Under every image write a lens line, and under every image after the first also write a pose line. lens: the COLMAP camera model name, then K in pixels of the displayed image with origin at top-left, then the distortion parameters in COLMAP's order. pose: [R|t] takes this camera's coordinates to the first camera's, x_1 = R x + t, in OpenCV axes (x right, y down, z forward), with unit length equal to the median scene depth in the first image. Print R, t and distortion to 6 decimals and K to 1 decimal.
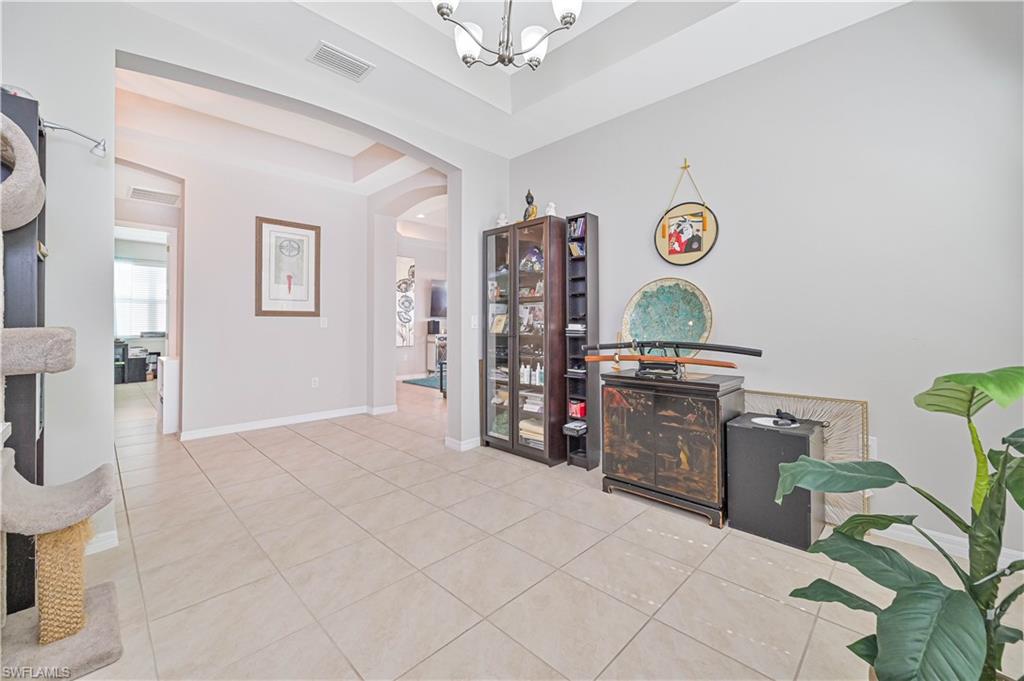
lens RADIAL K [[410.8, 0, 510.3], [0, 410.8, 321.2], [0, 0, 1]] dist [-0.002151, 0.000934]
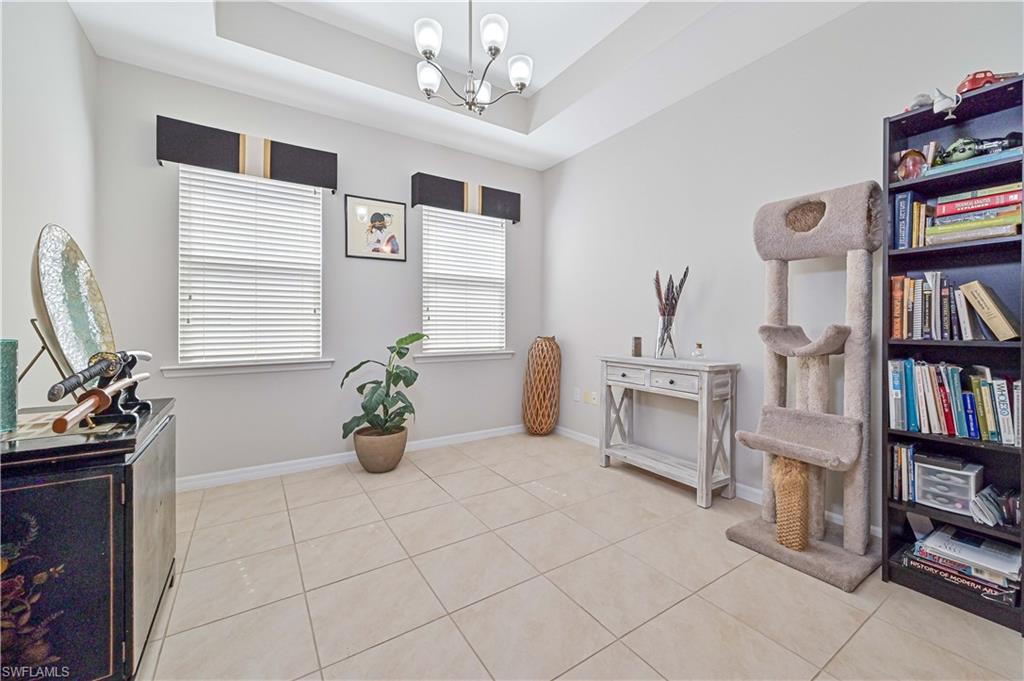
lens RADIAL K [[410.8, 0, 515.1], [0, 410.8, 333.8], [0, 0, 1]] dist [-0.002151, 0.000934]
pose [[-0.976603, -0.002245, 0.215040, -0.354151], [-0.001294, 0.999989, 0.004564, 0.028108], [-0.215048, 0.004179, -0.976594, 1.890470]]
